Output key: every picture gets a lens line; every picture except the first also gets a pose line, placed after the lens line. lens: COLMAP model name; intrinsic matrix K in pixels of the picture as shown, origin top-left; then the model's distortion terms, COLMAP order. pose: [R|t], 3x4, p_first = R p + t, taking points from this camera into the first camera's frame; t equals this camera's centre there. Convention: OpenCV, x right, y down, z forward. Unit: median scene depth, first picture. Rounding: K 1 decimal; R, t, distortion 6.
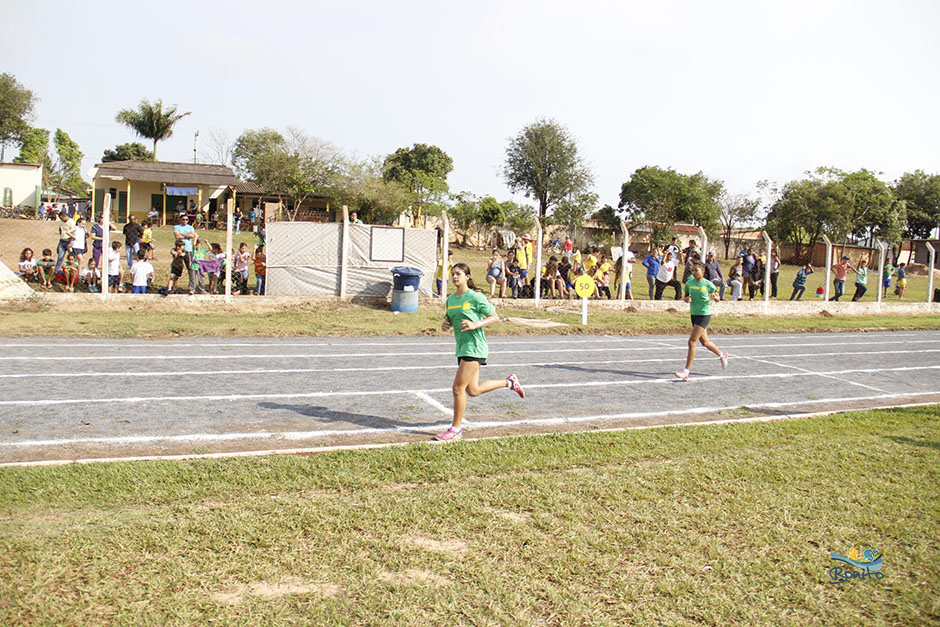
lens RADIAL K [[792.2, 0, 473.4], [0, 792.2, 303.9], [0, 0, 1]] dist [-0.152834, 0.129716]
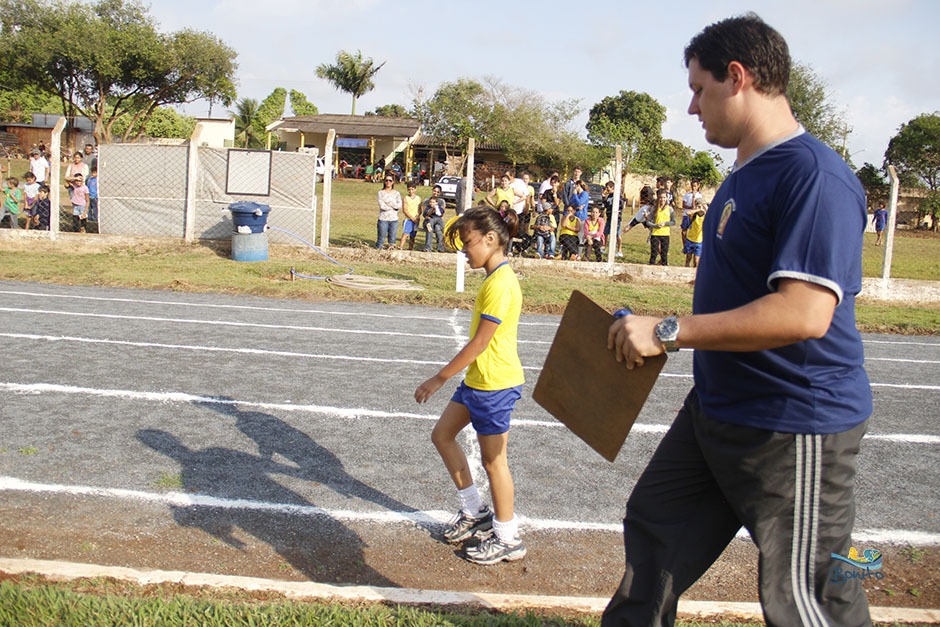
lens RADIAL K [[792.2, 0, 473.4], [0, 792.2, 303.9], [0, 0, 1]] dist [-0.152834, 0.129716]
pose [[0.918006, 0.064141, -0.391346, 0.159970], [-0.049815, 0.997668, 0.046662, 0.002046], [0.393426, -0.023341, 0.919060, 0.157580]]
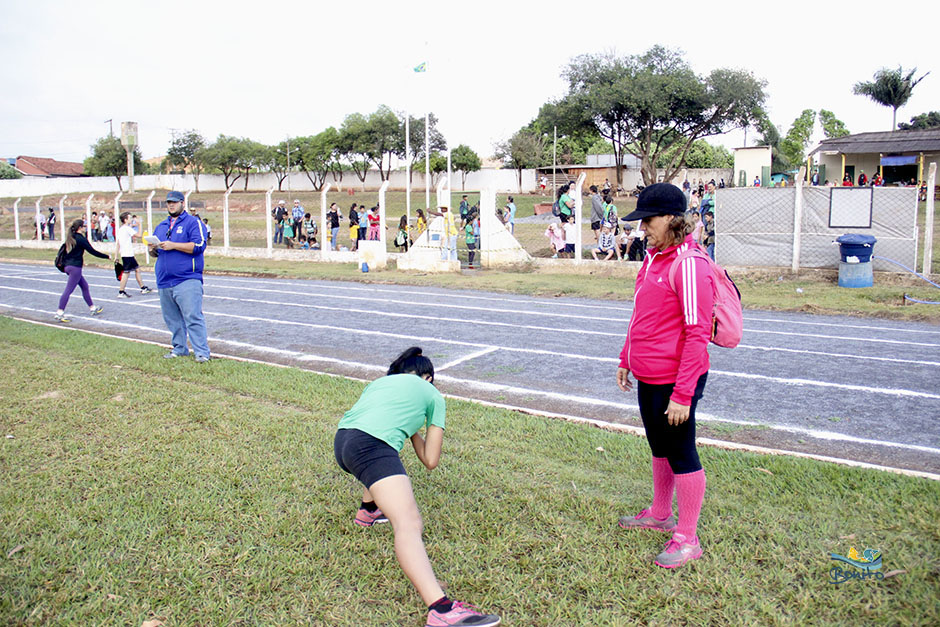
lens RADIAL K [[792.2, 0, 473.4], [0, 792.2, 303.9], [0, 0, 1]] dist [-0.152834, 0.129716]
pose [[0.511620, 0.057371, -0.857294, 0.161921], [-0.033574, 0.998341, 0.046774, 0.001148], [0.858555, 0.004852, 0.512698, 0.091511]]
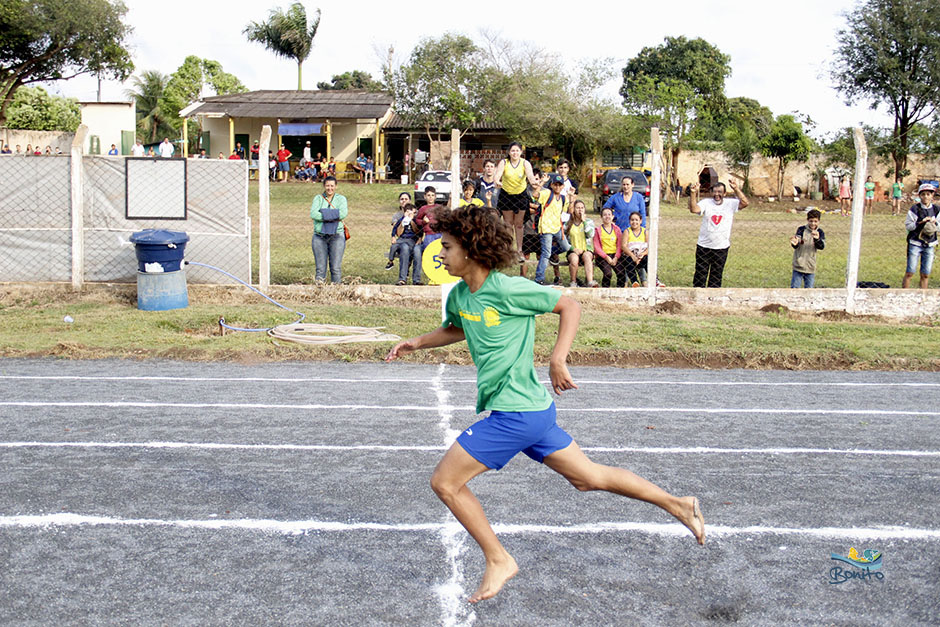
lens RADIAL K [[1090.5, 0, 464.0], [0, 1090.5, 304.0], [0, 0, 1]] dist [-0.022922, 0.301809]
pose [[0.914032, 0.007147, -0.405579, 0.165923], [-0.000467, 0.999863, 0.016567, -0.002677], [0.405642, -0.014954, 0.913910, 0.152308]]
